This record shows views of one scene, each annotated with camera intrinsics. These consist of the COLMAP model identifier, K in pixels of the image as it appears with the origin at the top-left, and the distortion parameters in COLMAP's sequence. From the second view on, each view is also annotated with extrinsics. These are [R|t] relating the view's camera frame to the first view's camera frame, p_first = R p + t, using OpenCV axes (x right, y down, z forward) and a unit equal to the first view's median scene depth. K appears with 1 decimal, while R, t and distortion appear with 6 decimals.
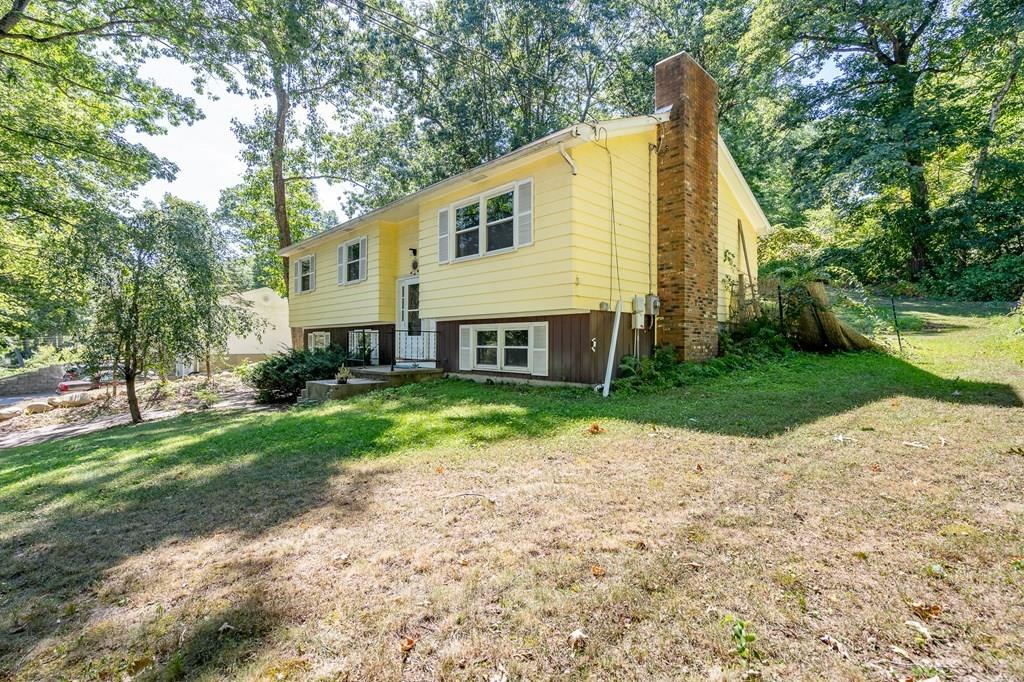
lens RADIAL K [[466.2, 0, 512.3], [0, 466.2, 343.8], [0, 0, 1]] dist [0.002143, 0.001696]
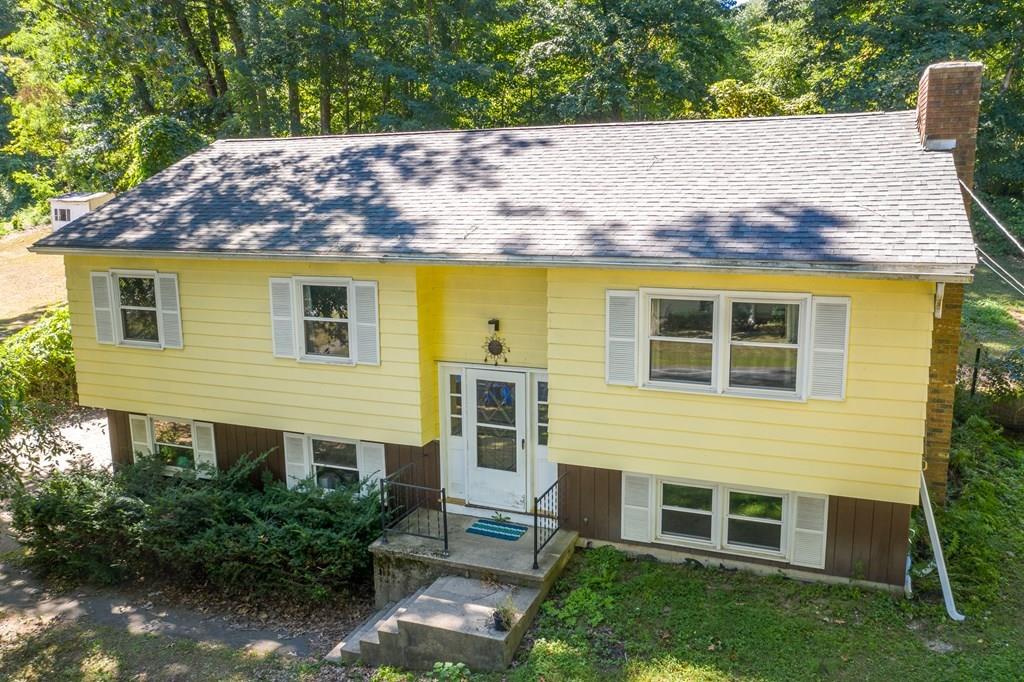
lens RADIAL K [[800.8, 0, 514.3], [0, 800.8, 346.6], [0, 0, 1]] dist [-0.016167, 0.004147]
pose [[0.913148, -0.091967, 0.397118, -0.694882], [0.014229, 0.980814, 0.194424, -0.435651], [-0.407380, -0.171887, 0.896937, 0.170375]]
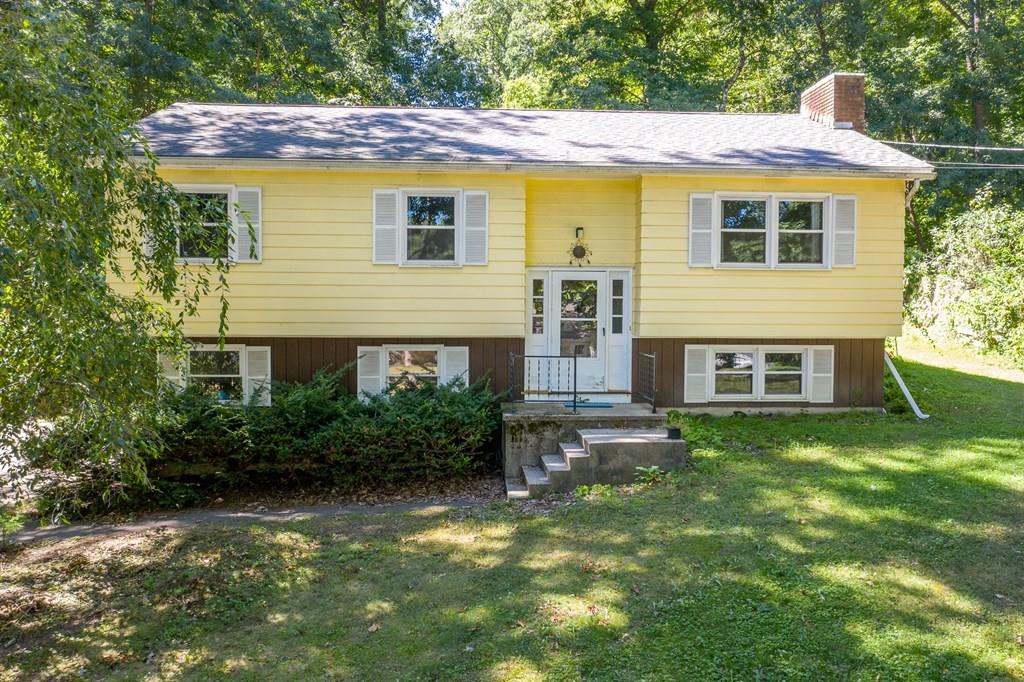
lens RADIAL K [[800.8, 0, 509.6], [0, 800.8, 342.4], [0, 0, 1]] dist [-0.016167, 0.004147]
pose [[0.659117, -0.037668, 0.751096, -1.403921], [-0.003733, 0.998569, 0.053355, -0.122596], [-0.752031, -0.037971, 0.658033, 0.387064]]
